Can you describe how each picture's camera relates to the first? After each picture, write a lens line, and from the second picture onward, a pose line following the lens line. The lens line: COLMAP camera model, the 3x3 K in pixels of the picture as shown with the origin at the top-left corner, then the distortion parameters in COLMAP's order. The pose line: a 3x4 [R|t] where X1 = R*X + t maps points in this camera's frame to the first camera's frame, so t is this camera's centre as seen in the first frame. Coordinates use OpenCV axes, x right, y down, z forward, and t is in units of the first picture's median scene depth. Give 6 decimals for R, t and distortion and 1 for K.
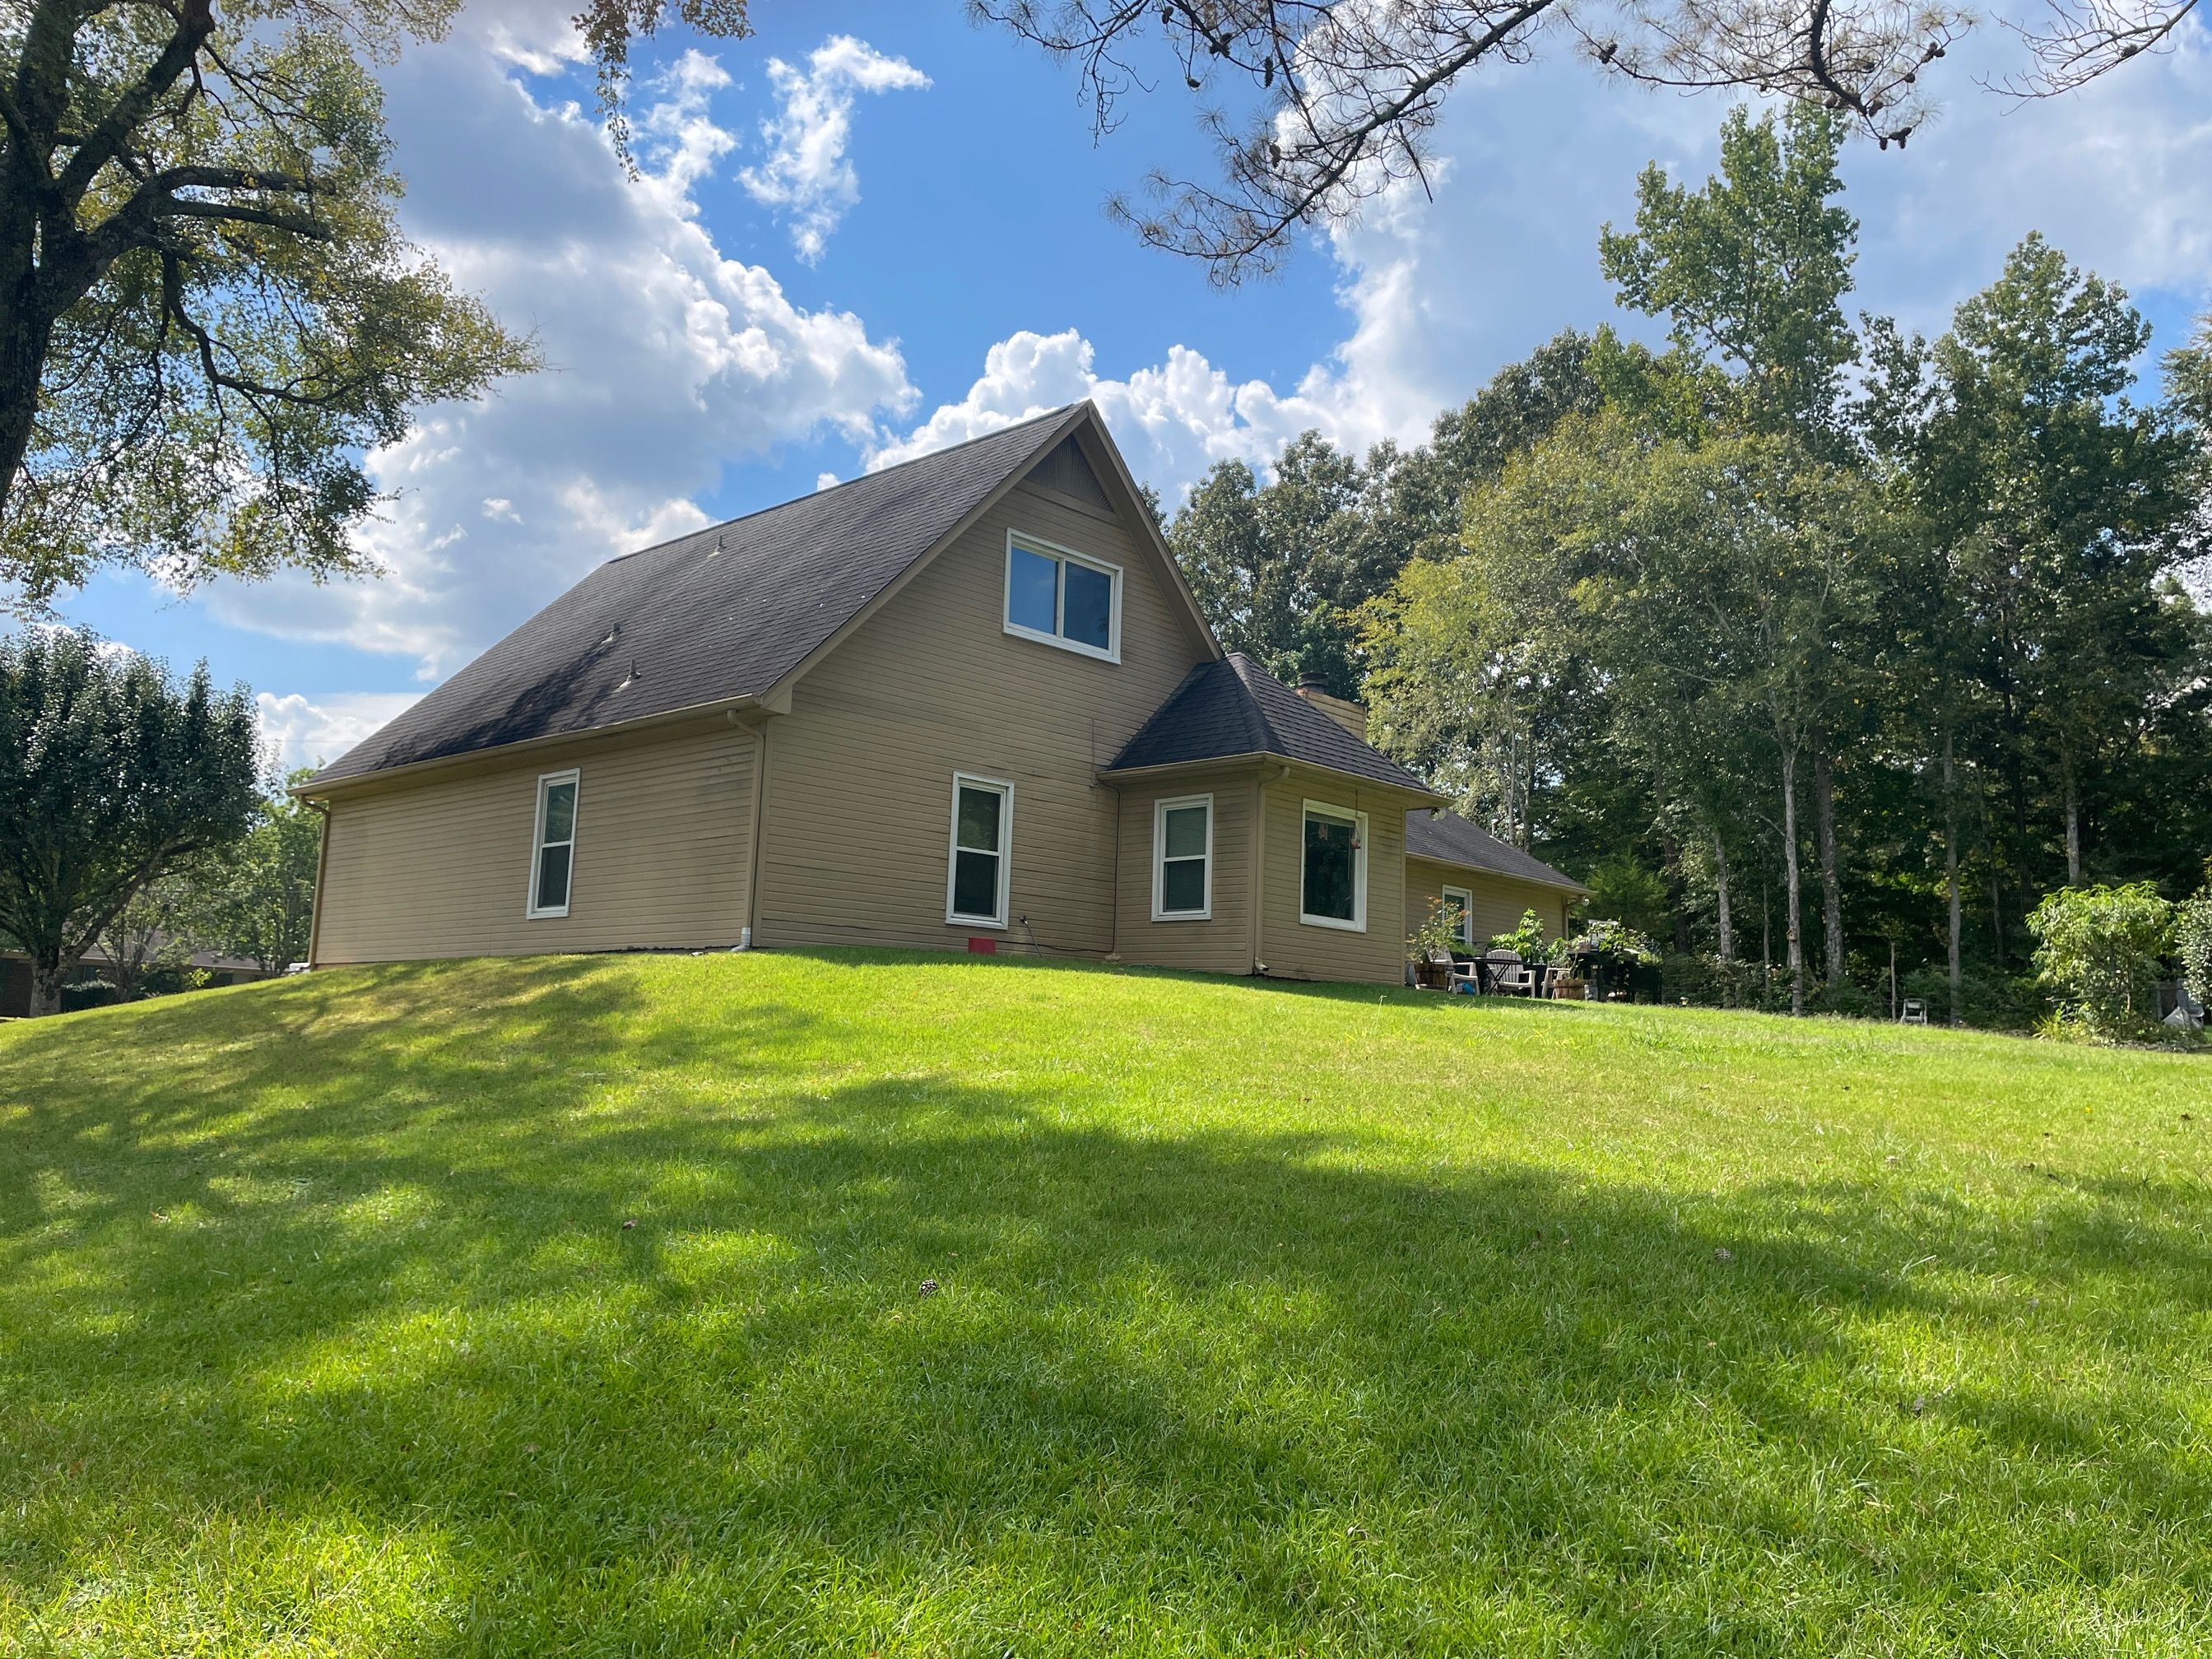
lens RADIAL K [[1609.1, 0, 1106.0], [0, 1609.1, 829.5], [0, 0, 1]] dist [0.092140, -0.115864]
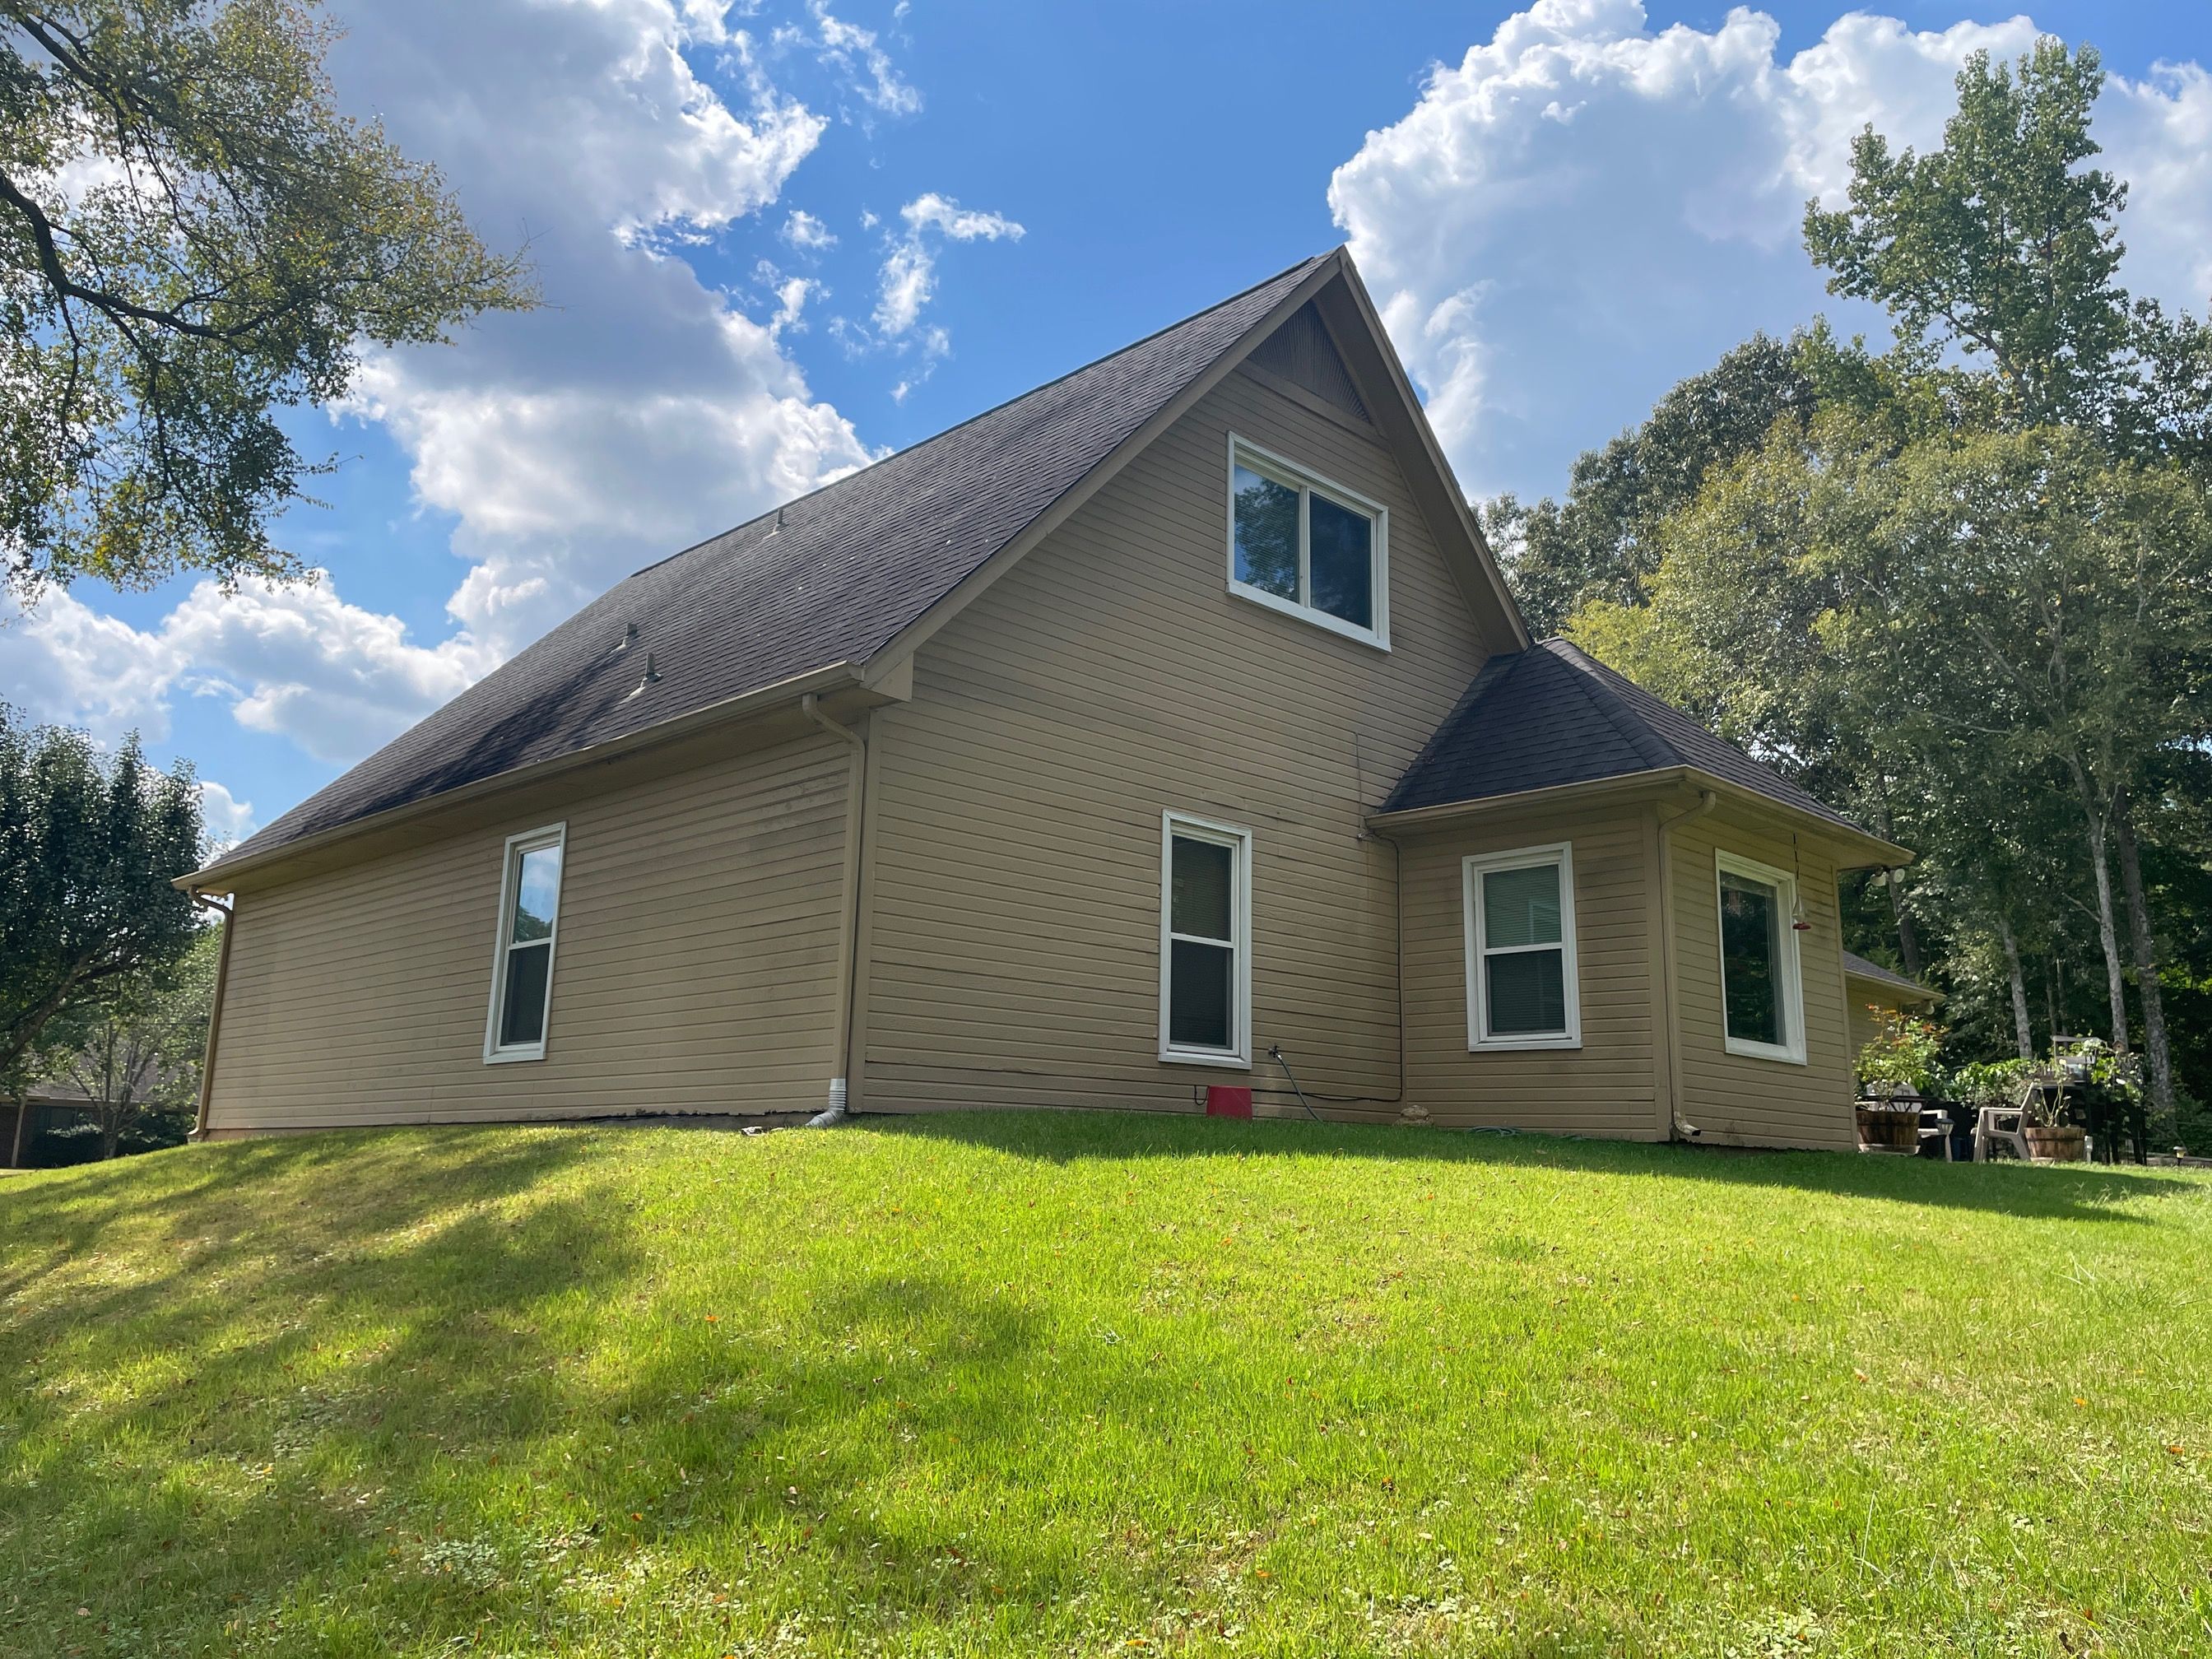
lens RADIAL K [[1688.6, 0, 1106.0], [0, 1688.6, 829.5], [0, 0, 1]] dist [0.107853, -0.150049]
pose [[0.999032, -0.020954, -0.038684, -0.083952], [0.018408, 0.997713, -0.065042, 0.011532], [0.039958, 0.064267, 0.997132, 0.329095]]
